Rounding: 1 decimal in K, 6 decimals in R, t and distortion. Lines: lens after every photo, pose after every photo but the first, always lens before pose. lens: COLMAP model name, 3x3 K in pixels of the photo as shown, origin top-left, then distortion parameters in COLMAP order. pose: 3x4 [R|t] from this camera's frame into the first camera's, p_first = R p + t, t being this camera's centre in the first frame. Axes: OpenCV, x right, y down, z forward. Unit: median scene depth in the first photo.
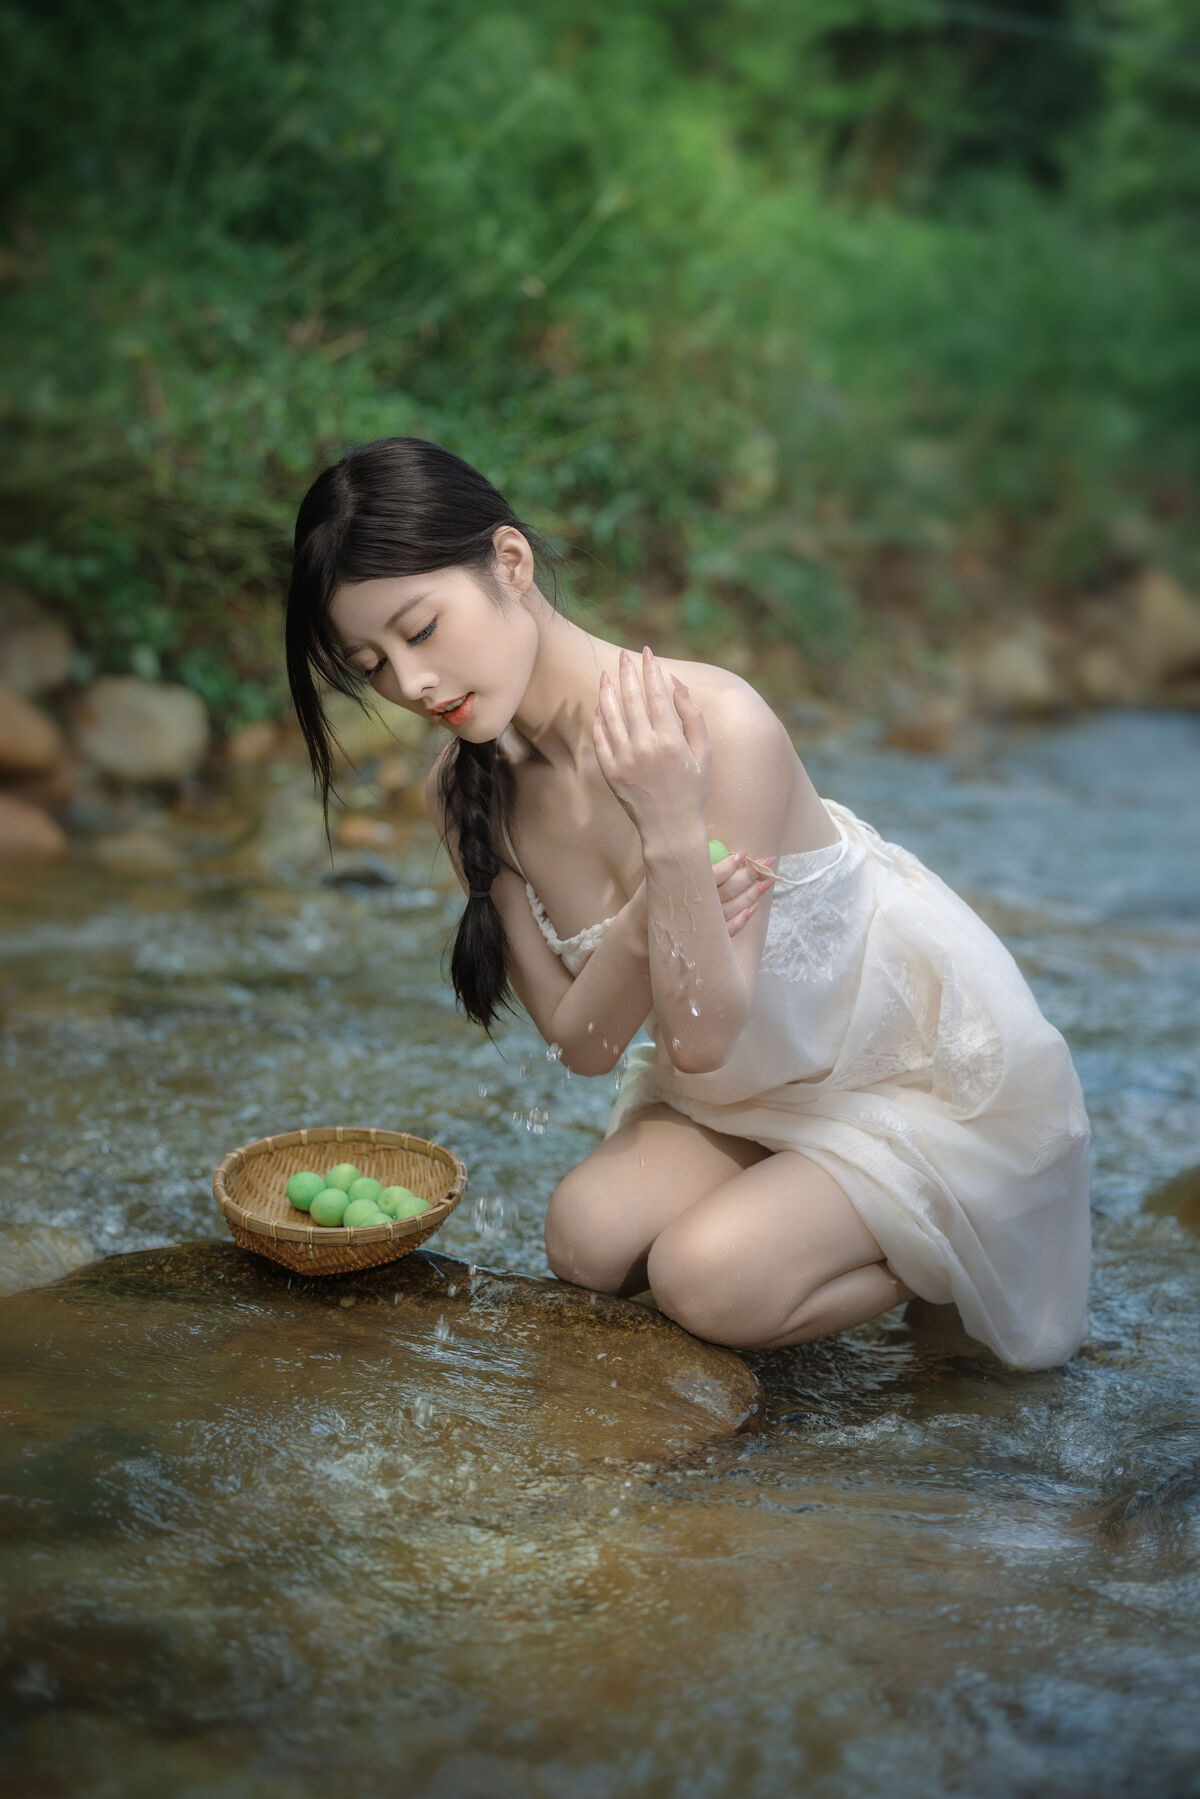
lens RADIAL K [[7125.6, 0, 596.8], [0, 7125.6, 888.2], [0, 0, 1]] dist [1.063810, 0.000000]
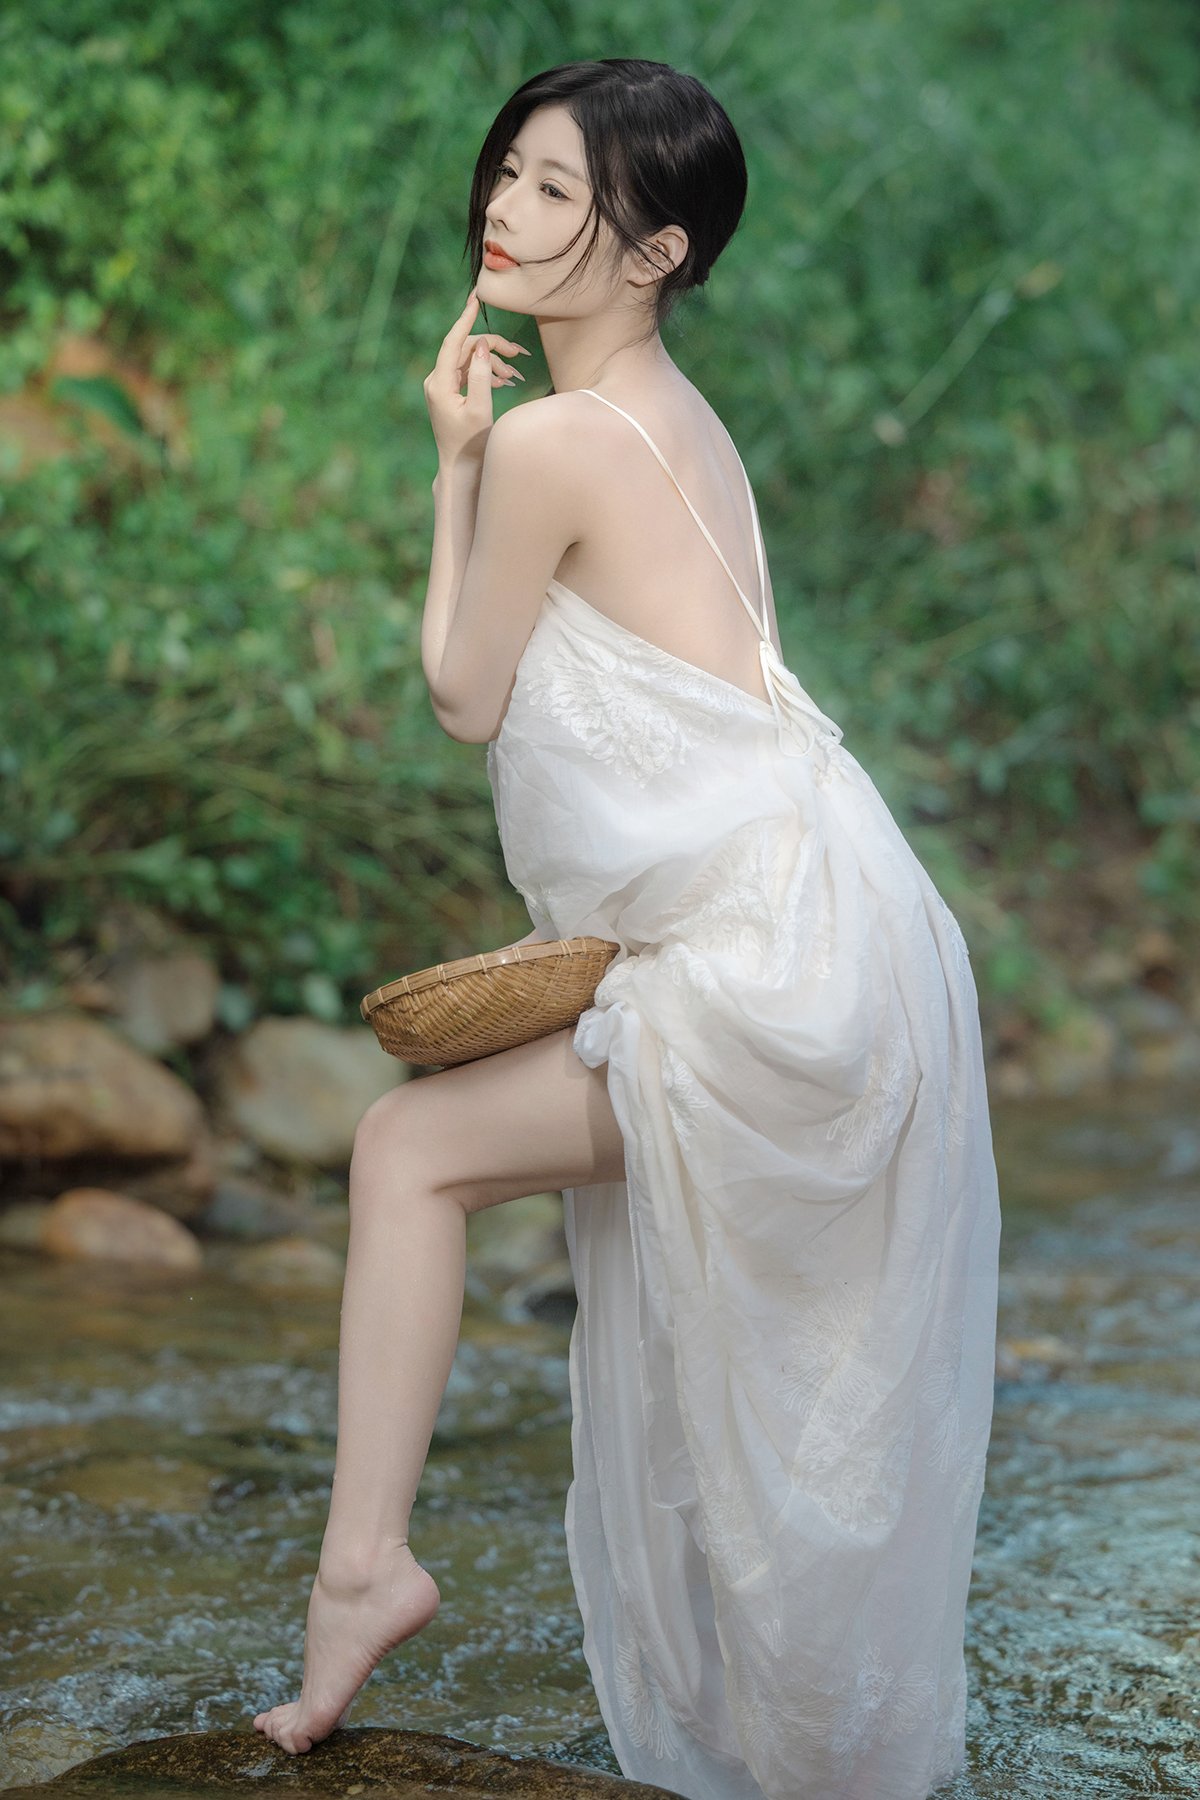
lens RADIAL K [[11920.1, 0, 599.6], [0, 11920.1, 902.2], [0, 0, 1]] dist [1.036000, 0.000000]
pose [[0.998337, -0.023995, -0.052413, 0.028887], [0.022428, 0.999290, -0.030282, -0.003948], [0.053103, 0.029056, 0.998166, -0.206308]]
